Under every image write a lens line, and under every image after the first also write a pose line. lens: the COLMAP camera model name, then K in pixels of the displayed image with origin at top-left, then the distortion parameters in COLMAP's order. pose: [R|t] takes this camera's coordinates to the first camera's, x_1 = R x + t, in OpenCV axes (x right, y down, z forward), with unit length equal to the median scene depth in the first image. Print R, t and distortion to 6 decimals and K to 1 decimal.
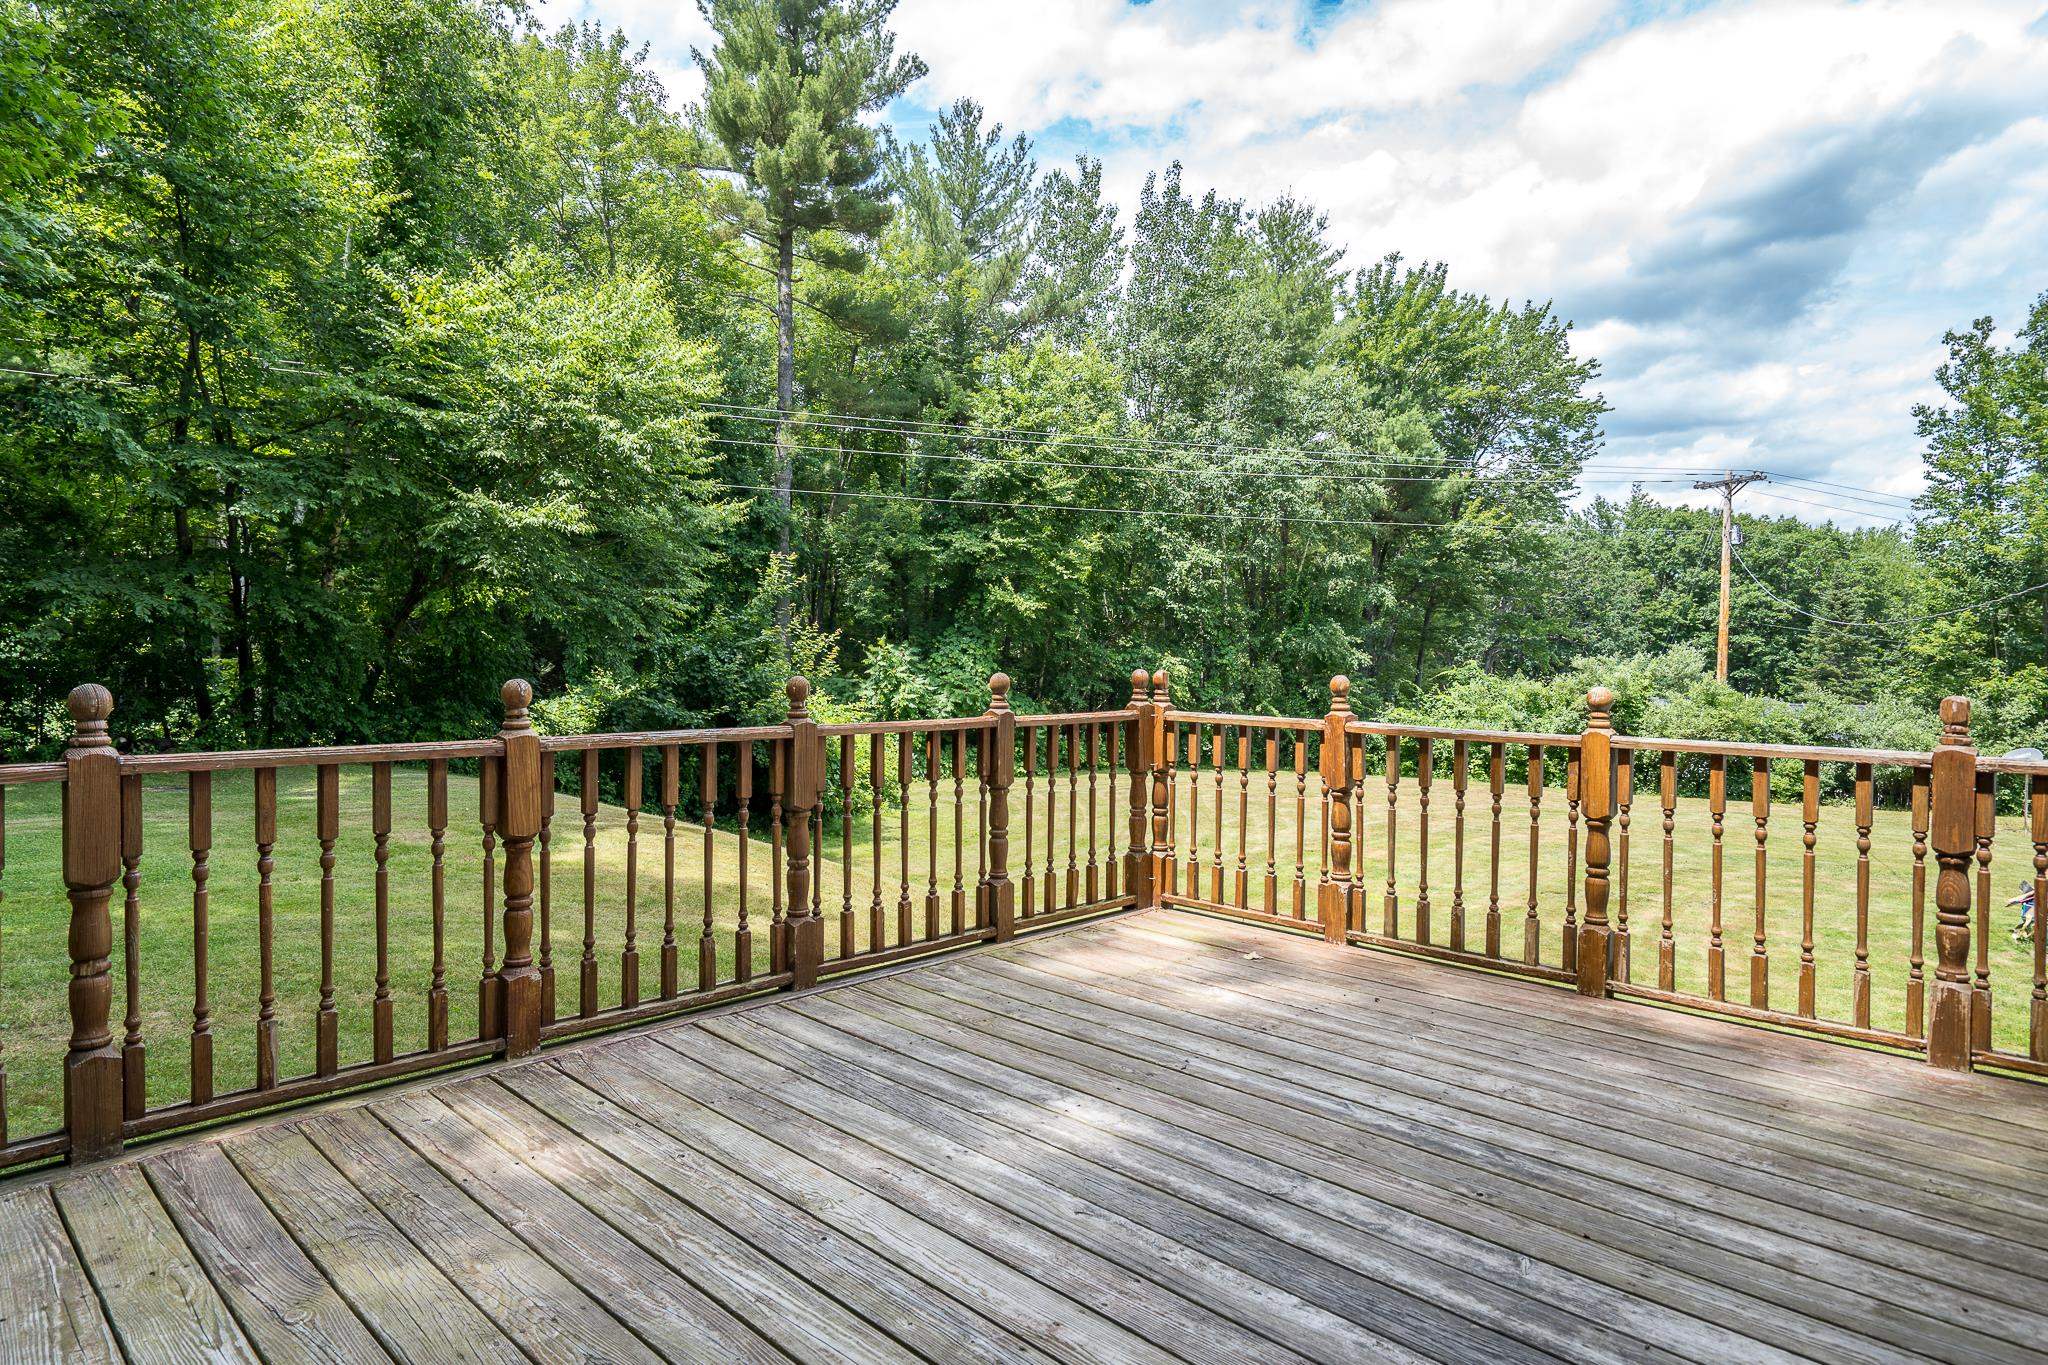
lens RADIAL K [[1237.3, 0, 992.6], [0, 1237.3, 675.6], [0, 0, 1]] dist [0.004916, -0.000139]
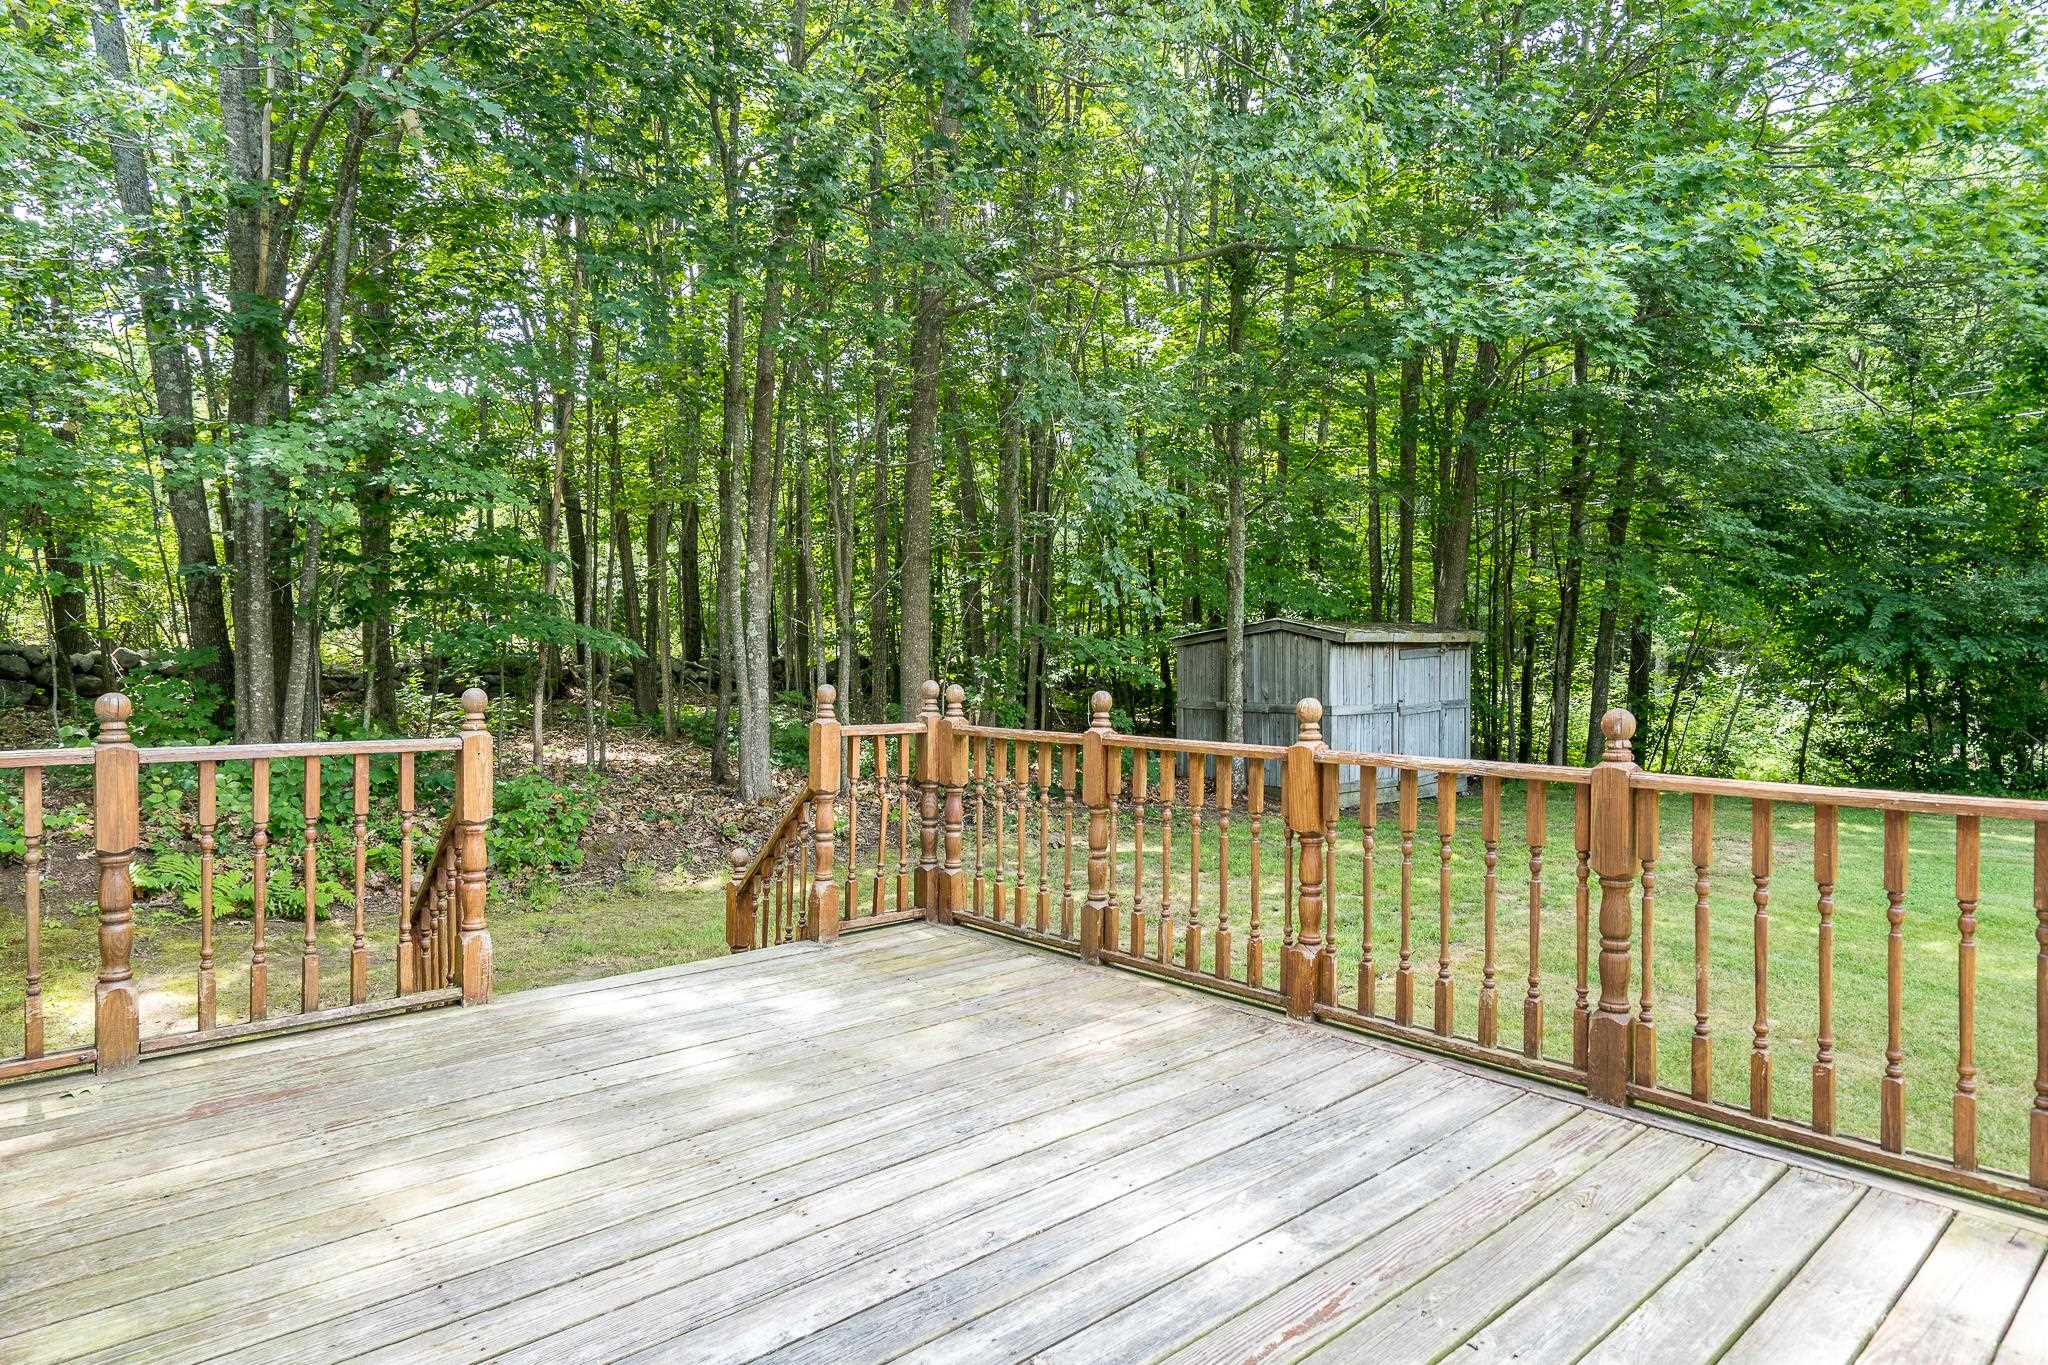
lens RADIAL K [[1165.7, 0, 1021.4], [0, 1165.7, 645.2], [0, 0, 1]] dist [0.006648, 0.001787]
pose [[-0.053711, -0.028978, -0.998136, 0.797846], [-0.035707, 0.998995, -0.027082, -0.008796], [0.997918, 0.034186, -0.054692, 0.835514]]
